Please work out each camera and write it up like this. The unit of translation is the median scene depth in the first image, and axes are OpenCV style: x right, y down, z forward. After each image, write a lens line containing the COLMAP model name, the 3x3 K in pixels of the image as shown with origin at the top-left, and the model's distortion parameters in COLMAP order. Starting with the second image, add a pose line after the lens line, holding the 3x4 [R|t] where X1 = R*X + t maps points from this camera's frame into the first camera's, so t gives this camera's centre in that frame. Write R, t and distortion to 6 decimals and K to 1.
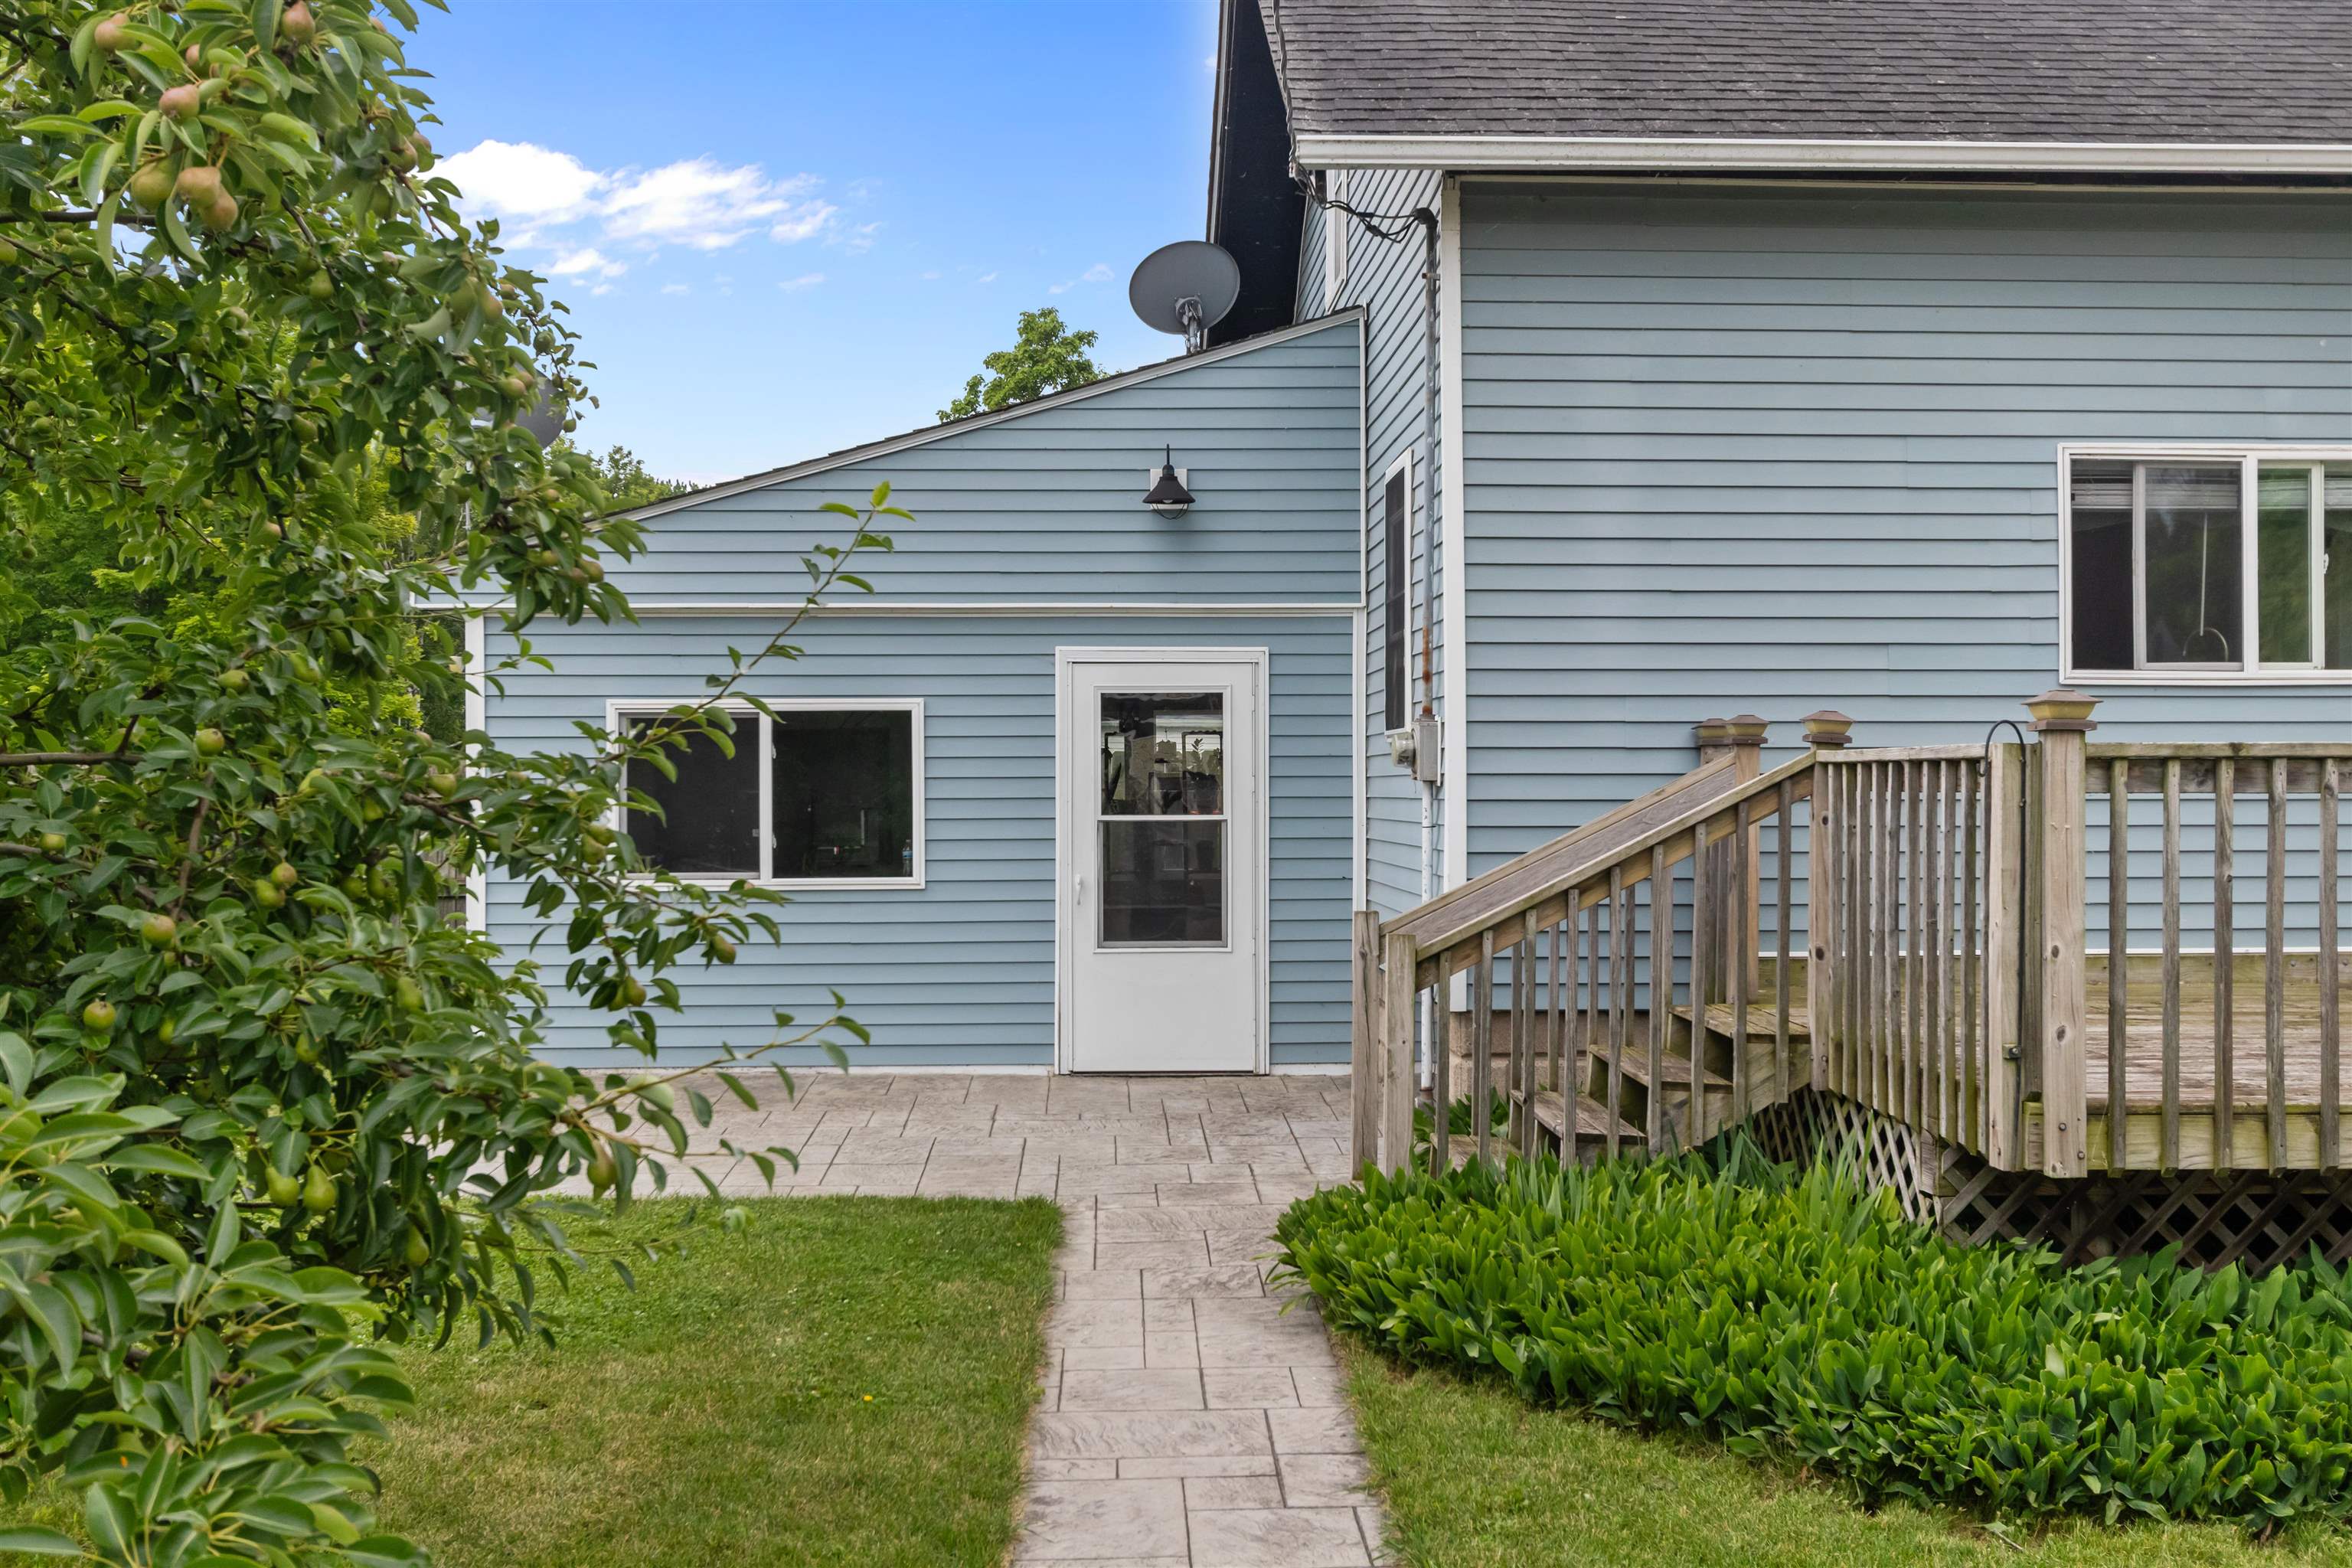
lens RADIAL K [[2259.2, 0, 1195.5], [0, 2259.2, 744.6], [0, 0, 1]] dist [0.006160, 0.000000]
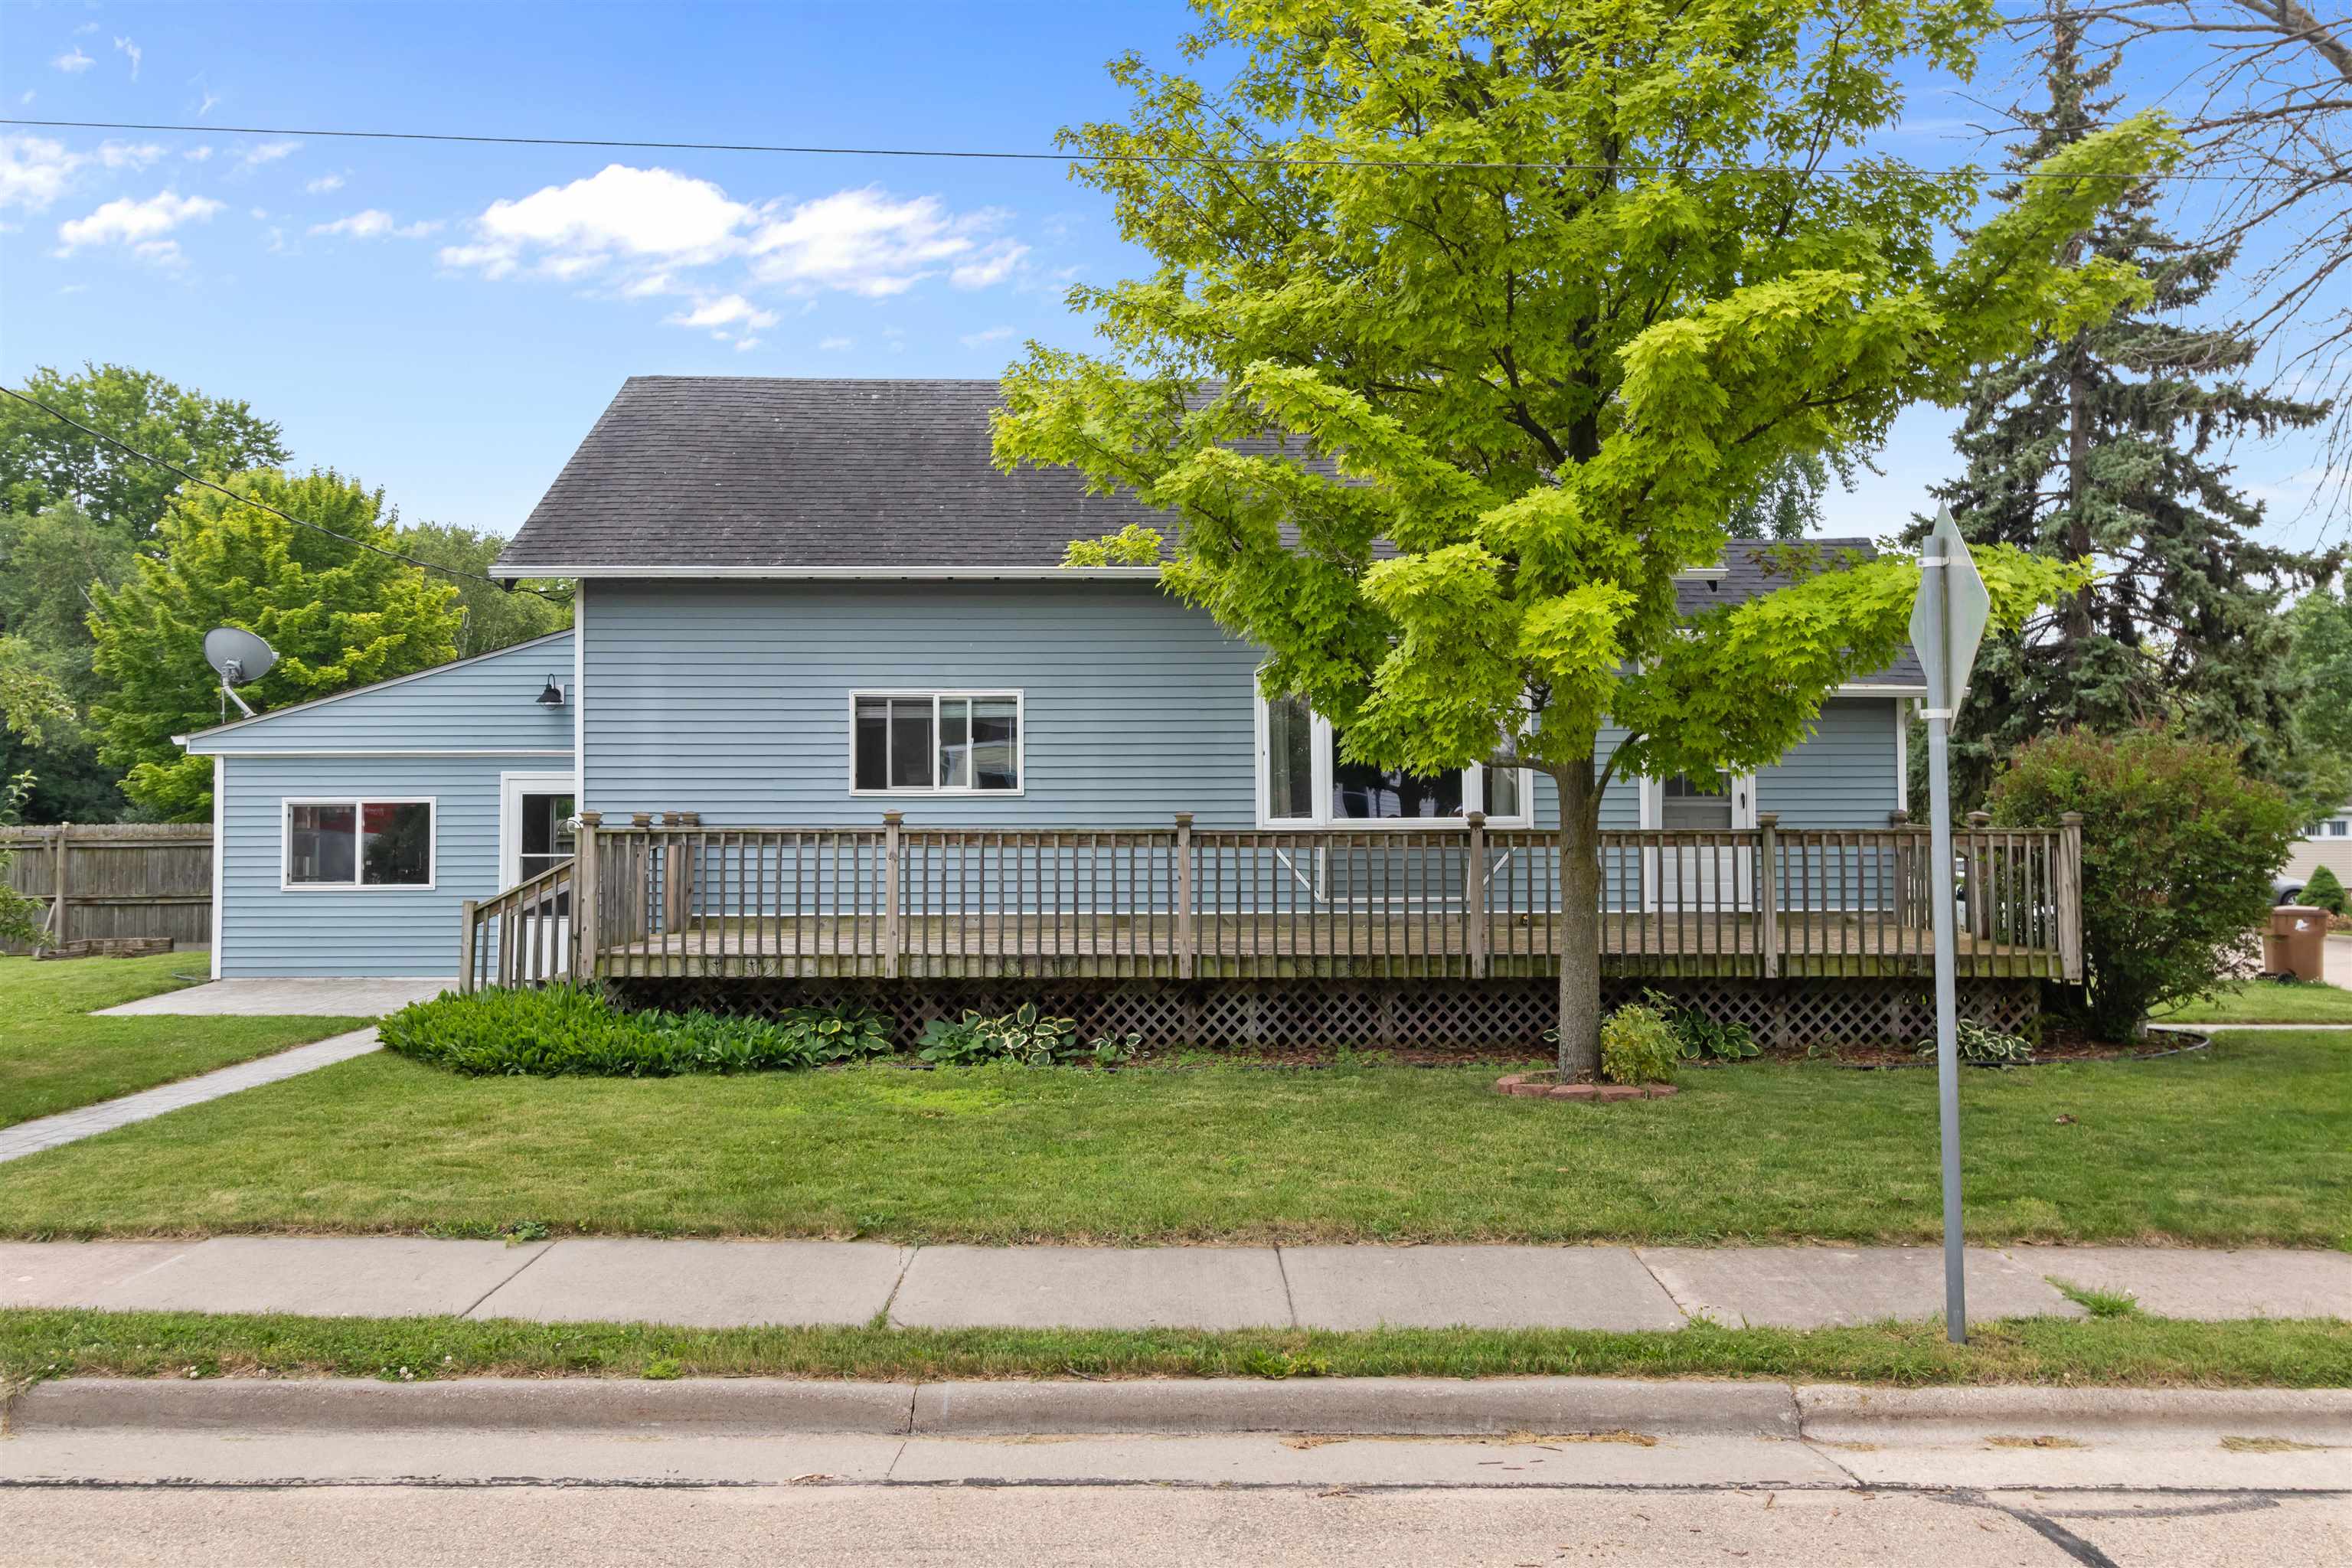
lens RADIAL K [[1980.7, 0, 1172.9], [0, 1980.7, 790.9], [0, 0, 1]] dist [0.006740, -0.005284]
pose [[0.999105, 0.002888, -0.042208, 0.549047], [-0.003290, 0.999950, -0.009463, -0.009807], [0.042179, 0.009593, 0.999064, -0.670012]]
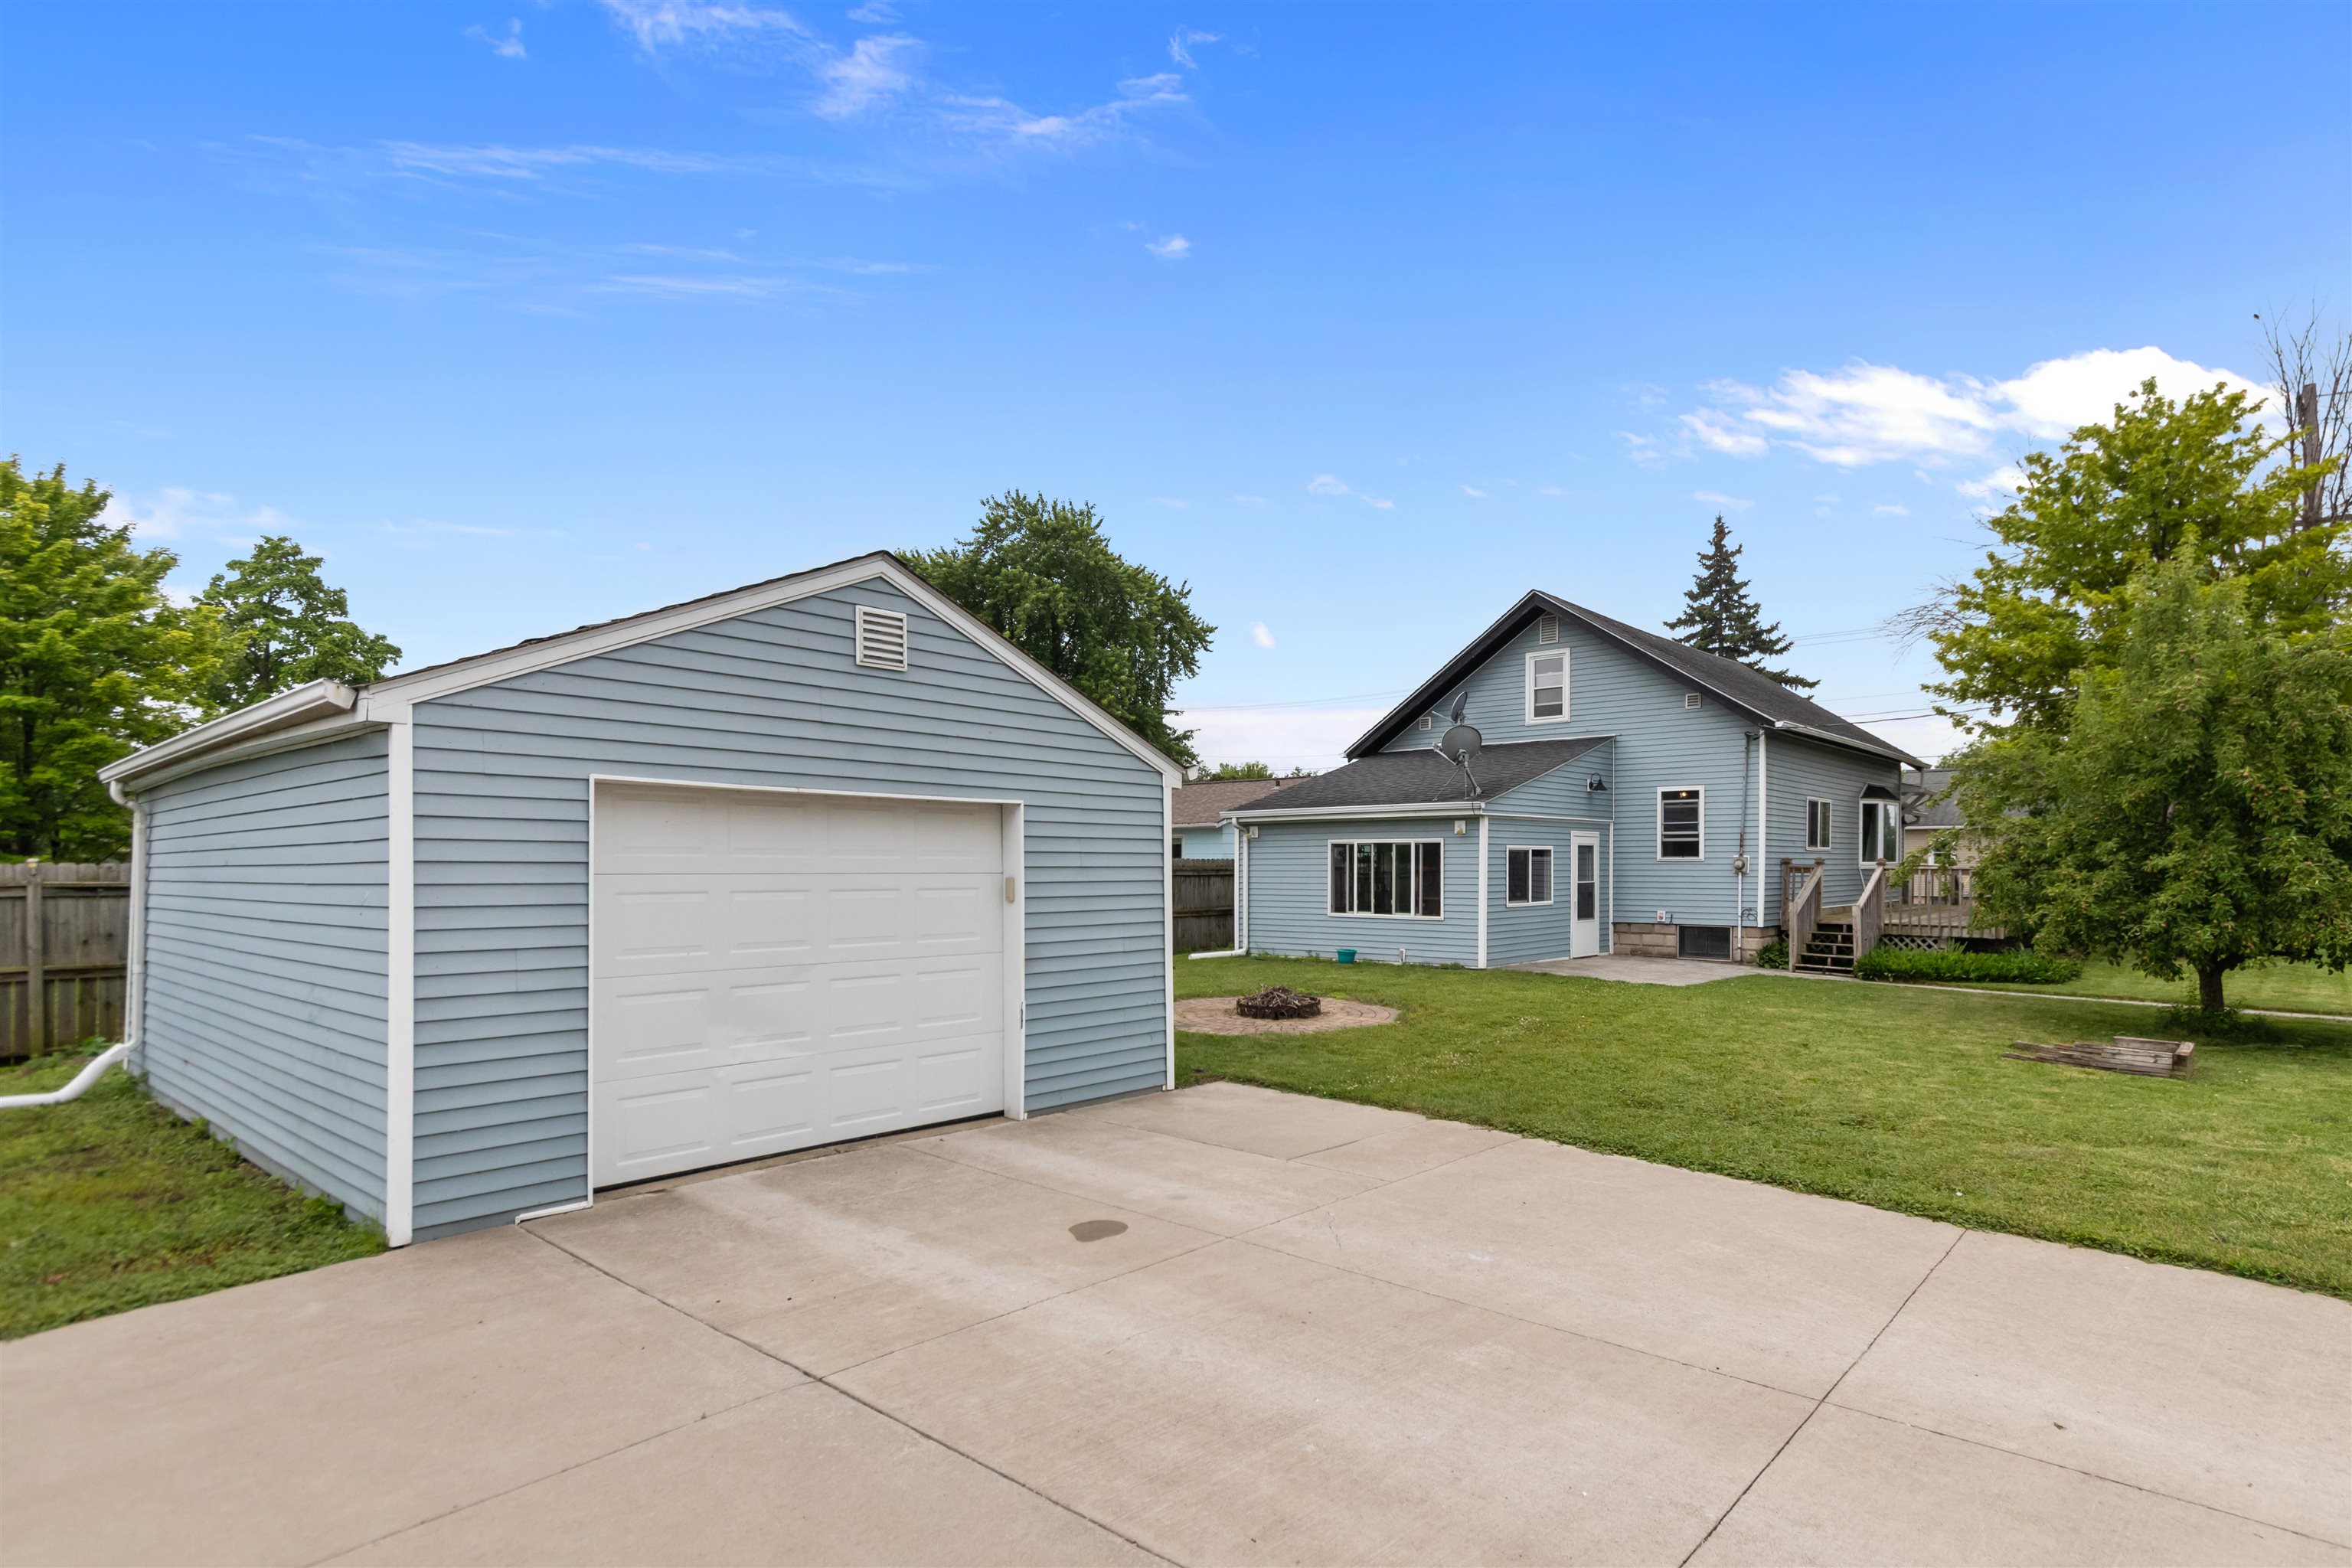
lens RADIAL K [[1164.9, 0, 1242.3], [0, 1164.9, 881.8], [0, 0, 1]] dist [0.000419, -0.004004]
pose [[0.685318, -0.009447, 0.728182, -1.468434], [-0.015303, 0.999508, 0.027369, -0.007047], [-0.728083, -0.029900, 0.684837, 0.156701]]
